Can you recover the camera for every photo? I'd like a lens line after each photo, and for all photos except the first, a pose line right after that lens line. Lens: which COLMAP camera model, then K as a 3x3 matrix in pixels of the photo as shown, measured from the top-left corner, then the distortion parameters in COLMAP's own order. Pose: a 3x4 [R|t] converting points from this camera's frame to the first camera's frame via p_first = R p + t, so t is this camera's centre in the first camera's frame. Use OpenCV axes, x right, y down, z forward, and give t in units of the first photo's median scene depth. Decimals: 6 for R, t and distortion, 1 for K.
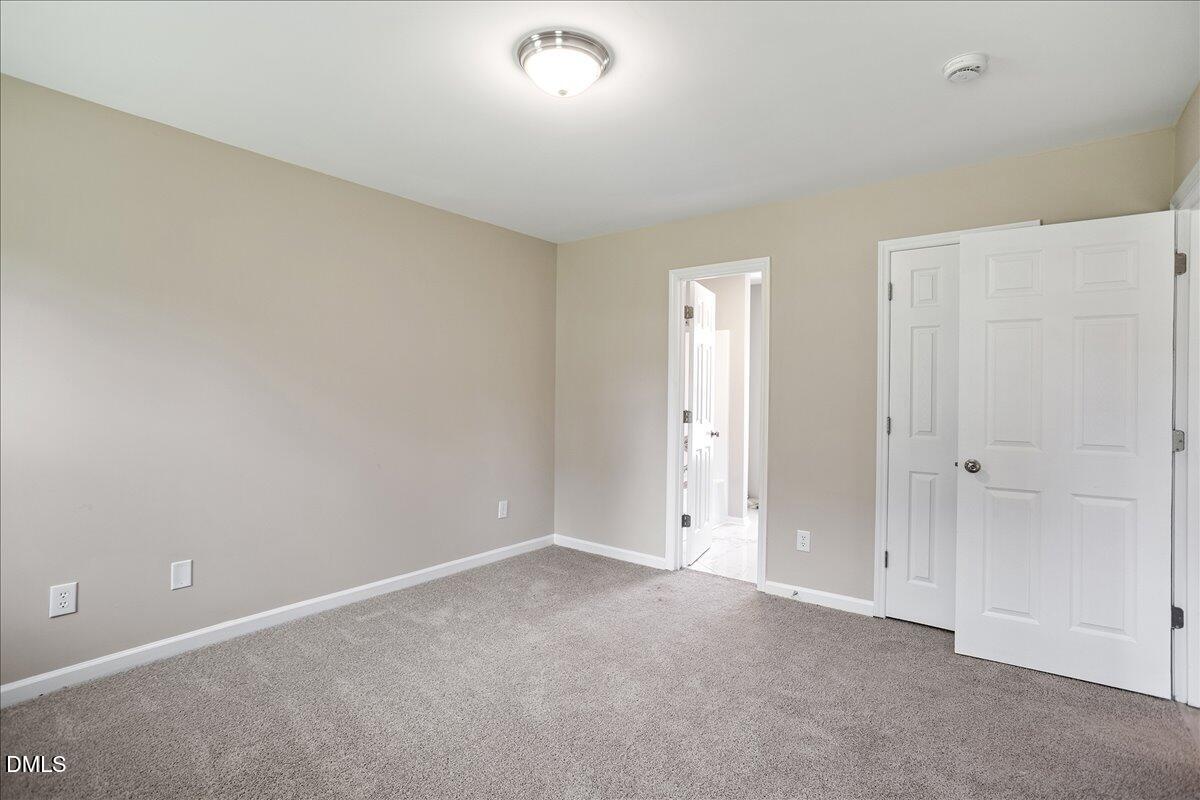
lens RADIAL K [[567.1, 0, 600.4], [0, 567.1, 394.3], [0, 0, 1]] dist [-0.055996, 0.032615]
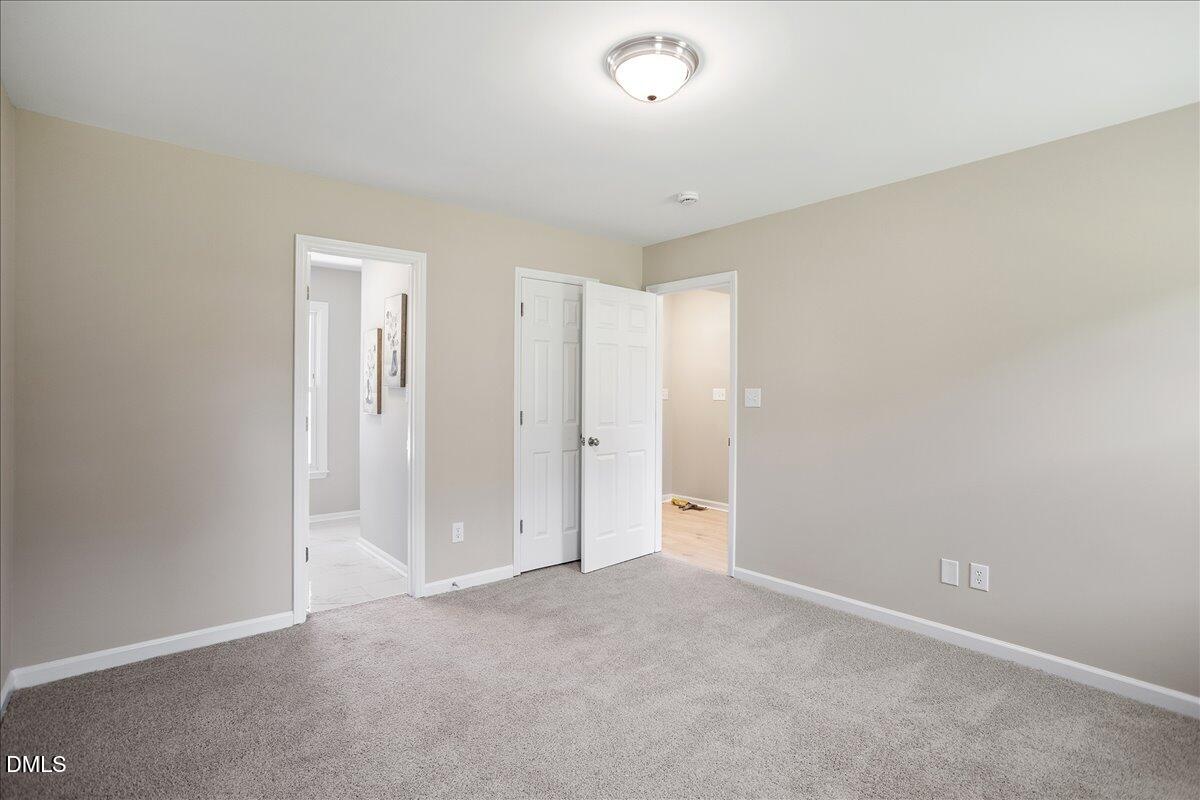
lens RADIAL K [[579.1, 0, 590.5], [0, 579.1, 401.6], [0, 0, 1]] dist [-0.057511, 0.038504]
pose [[0.233983, -0.023496, 0.971957, -0.680865], [0.006760, 0.999723, 0.022539, -0.008368], [-0.972217, 0.001297, 0.234077, 0.548610]]
